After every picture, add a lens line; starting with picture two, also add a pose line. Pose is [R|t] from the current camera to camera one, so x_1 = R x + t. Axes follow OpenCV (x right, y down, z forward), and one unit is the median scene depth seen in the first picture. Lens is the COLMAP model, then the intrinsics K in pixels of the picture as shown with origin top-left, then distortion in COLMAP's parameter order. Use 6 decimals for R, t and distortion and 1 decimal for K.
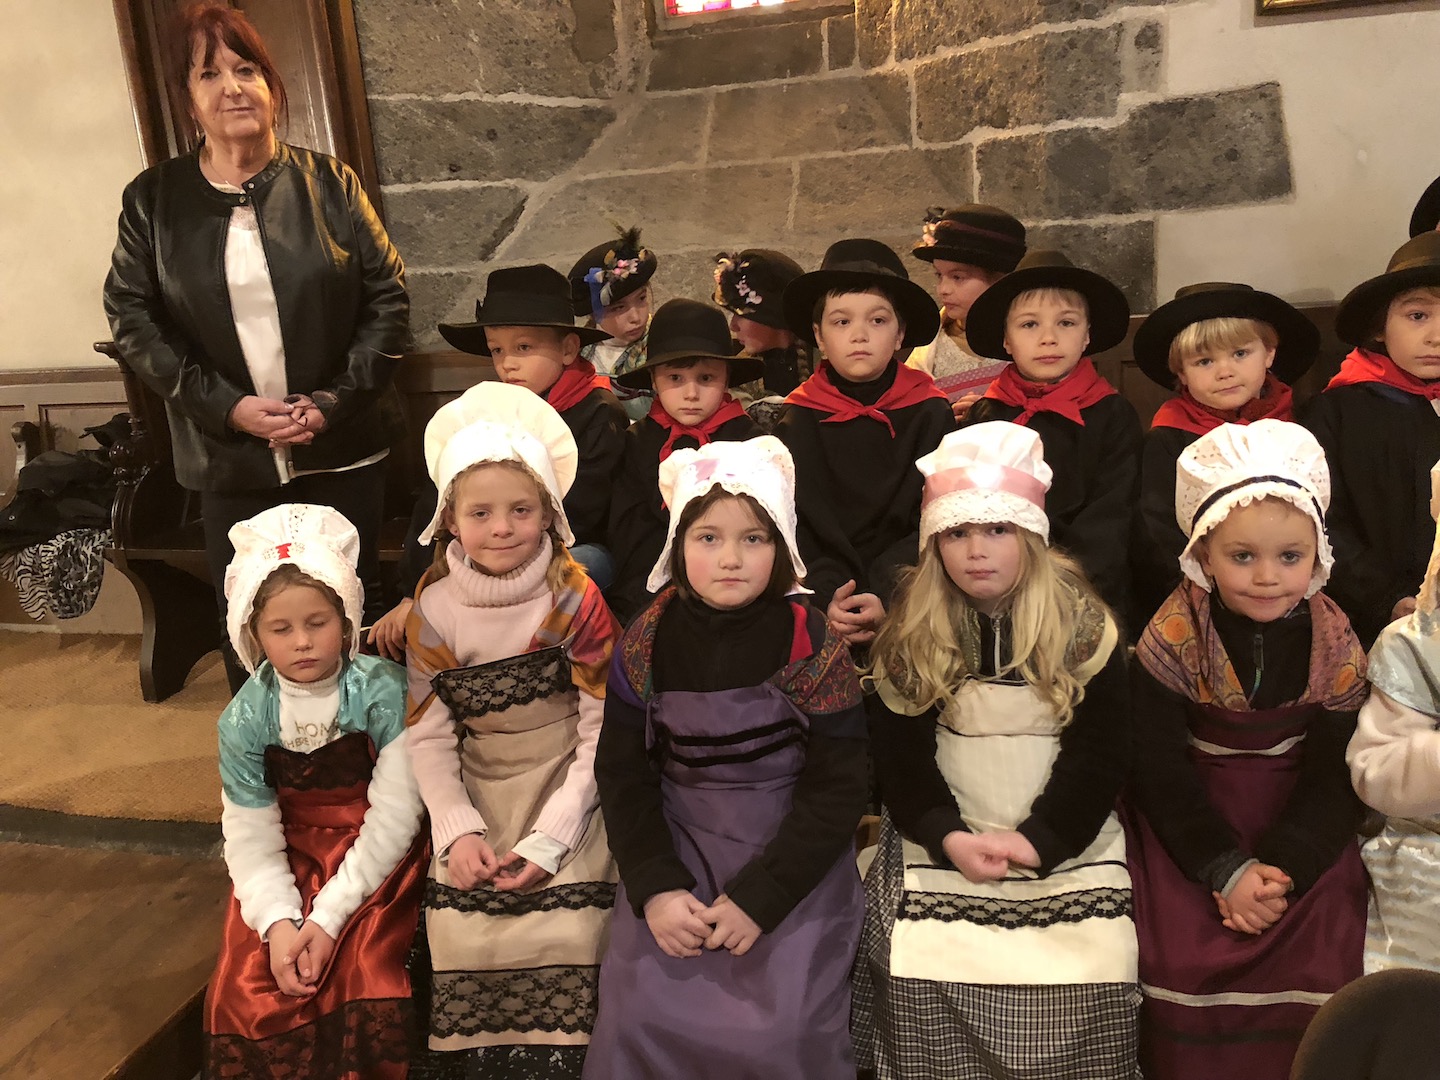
lens RADIAL K [[1175.2, 0, 727.5], [0, 1175.2, 541.9], [0, 0, 1]] dist [0.022077, -0.000589]
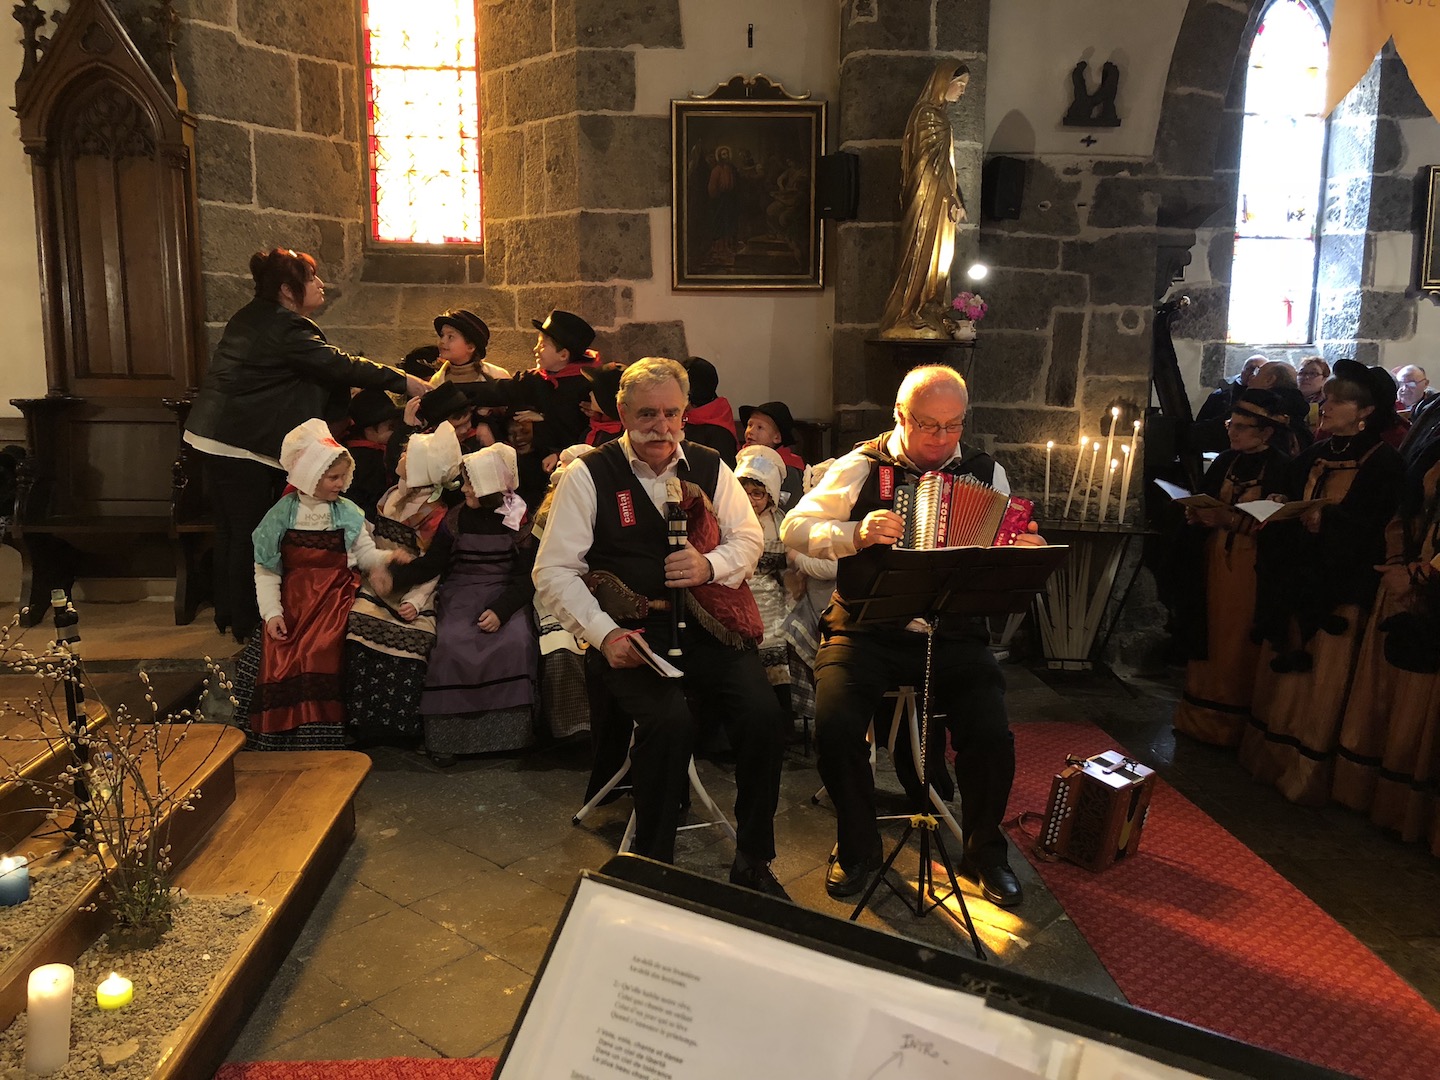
lens RADIAL K [[1169.1, 0, 727.0], [0, 1169.1, 539.1], [0, 0, 1]] dist [0.021601, 0.001658]
pose [[0.939725, 0.031973, 0.340432, -0.149739], [0.010731, 0.992371, -0.122822, 0.227546], [-0.341762, 0.119072, 0.932213, -0.807491]]
